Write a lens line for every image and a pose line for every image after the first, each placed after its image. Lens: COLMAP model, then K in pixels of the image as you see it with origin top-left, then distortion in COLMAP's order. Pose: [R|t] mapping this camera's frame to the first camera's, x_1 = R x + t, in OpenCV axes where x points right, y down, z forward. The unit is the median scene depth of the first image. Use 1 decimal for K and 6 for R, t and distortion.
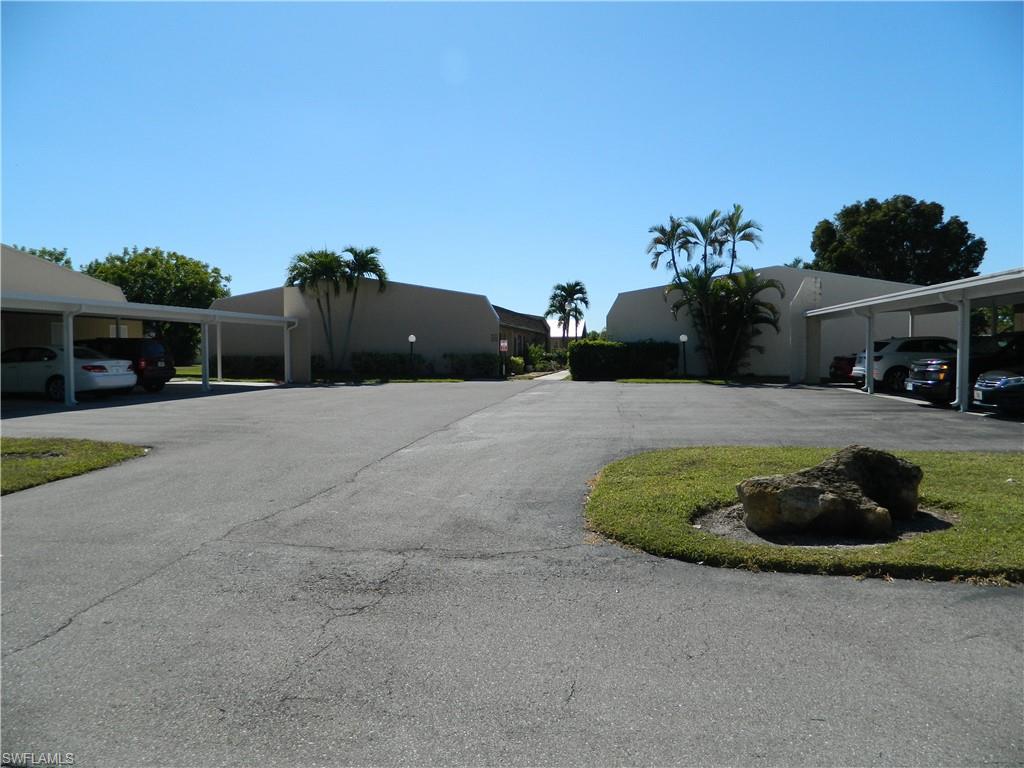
lens RADIAL K [[759.4, 0, 512.0], [0, 759.4, 382.1], [0, 0, 1]] dist [0.000756, 0.003116]
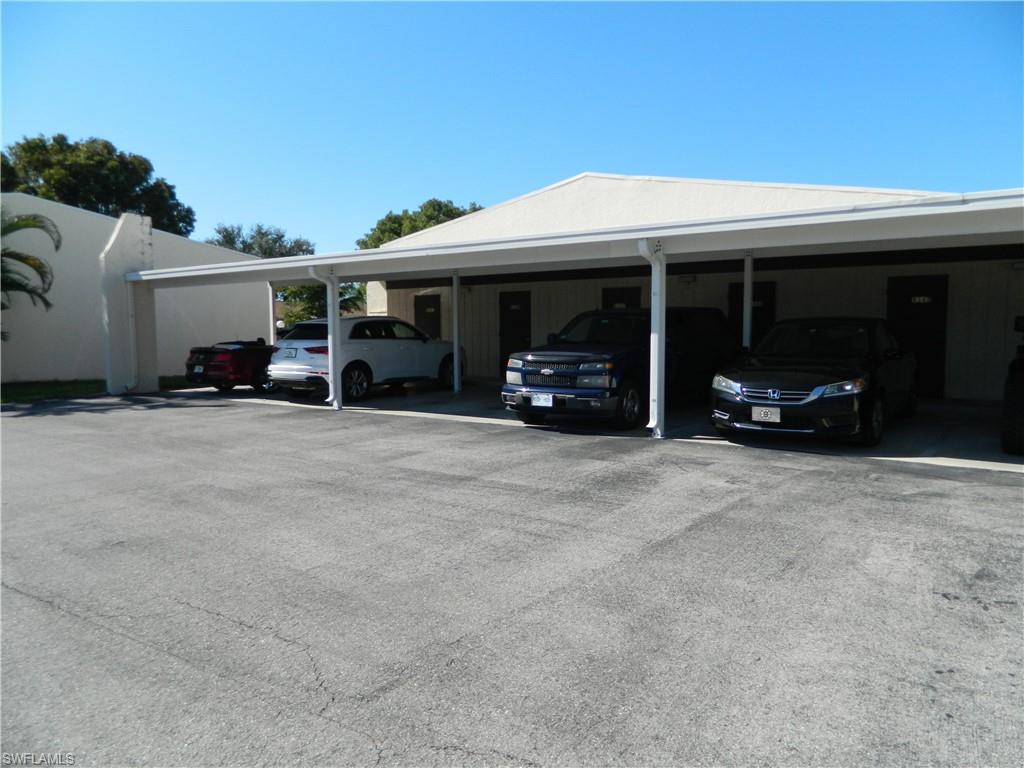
lens RADIAL K [[759.4, 0, 513.2], [0, 759.4, 380.9], [0, 0, 1]] dist [0.000756, 0.003116]
pose [[0.468463, -0.063572, 0.881193, 0.000898], [0.044960, 0.997831, 0.048085, -0.020207], [-0.882338, 0.017092, 0.470305, 0.389995]]
